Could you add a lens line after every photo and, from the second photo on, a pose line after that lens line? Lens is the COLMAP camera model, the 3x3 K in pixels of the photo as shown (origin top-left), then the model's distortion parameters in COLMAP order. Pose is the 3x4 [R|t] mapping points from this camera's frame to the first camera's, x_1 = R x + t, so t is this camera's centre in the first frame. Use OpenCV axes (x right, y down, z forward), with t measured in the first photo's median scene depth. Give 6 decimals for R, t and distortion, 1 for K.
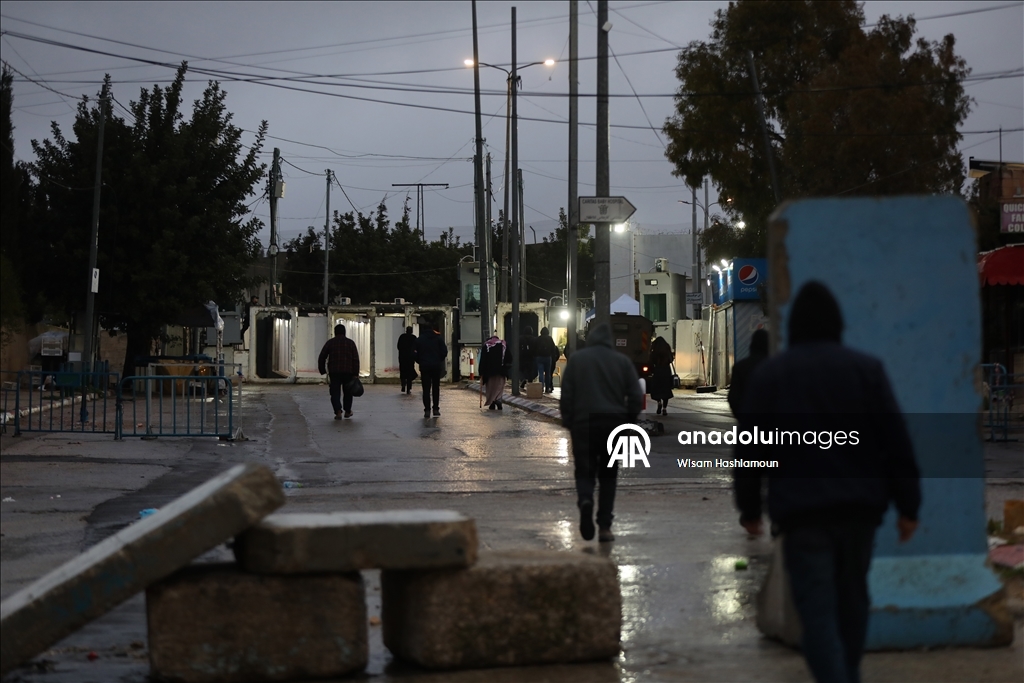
lens RADIAL K [[3059.8, 0, 512.0], [0, 3059.8, 341.5], [0, 0, 1]] dist [-0.360239, -0.497746]
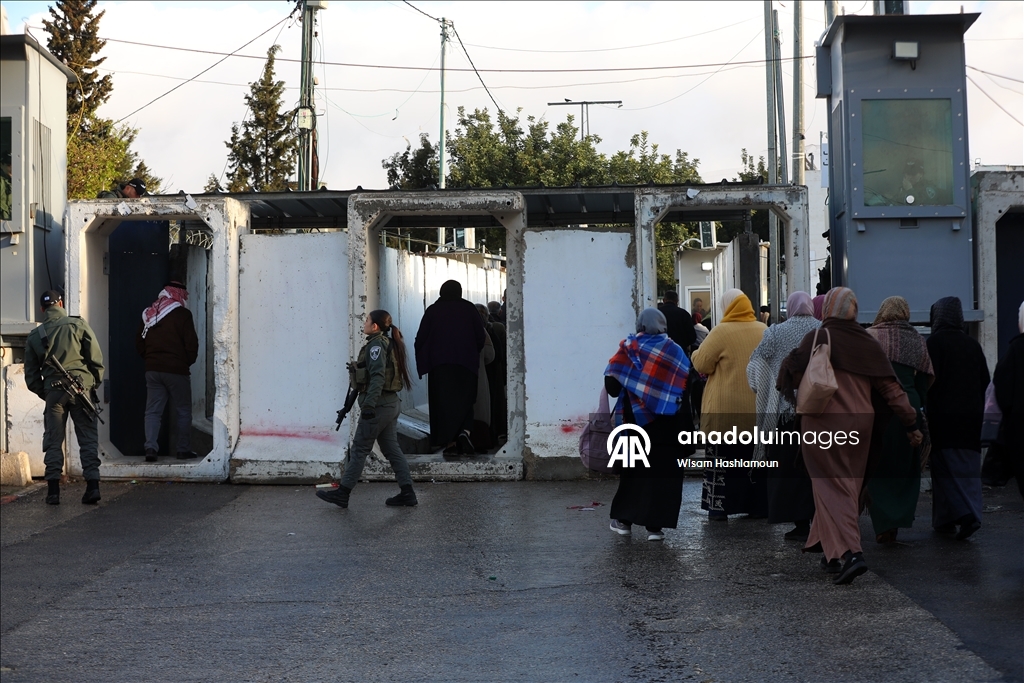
lens RADIAL K [[3059.8, 0, 512.0], [0, 3059.8, 341.5], [0, 0, 1]] dist [-0.360239, -0.497746]
pose [[0.998731, -0.007177, -0.049841, -0.016055], [0.007725, 0.999912, 0.010822, -0.000684], [0.049759, -0.011193, 0.998699, 0.365577]]
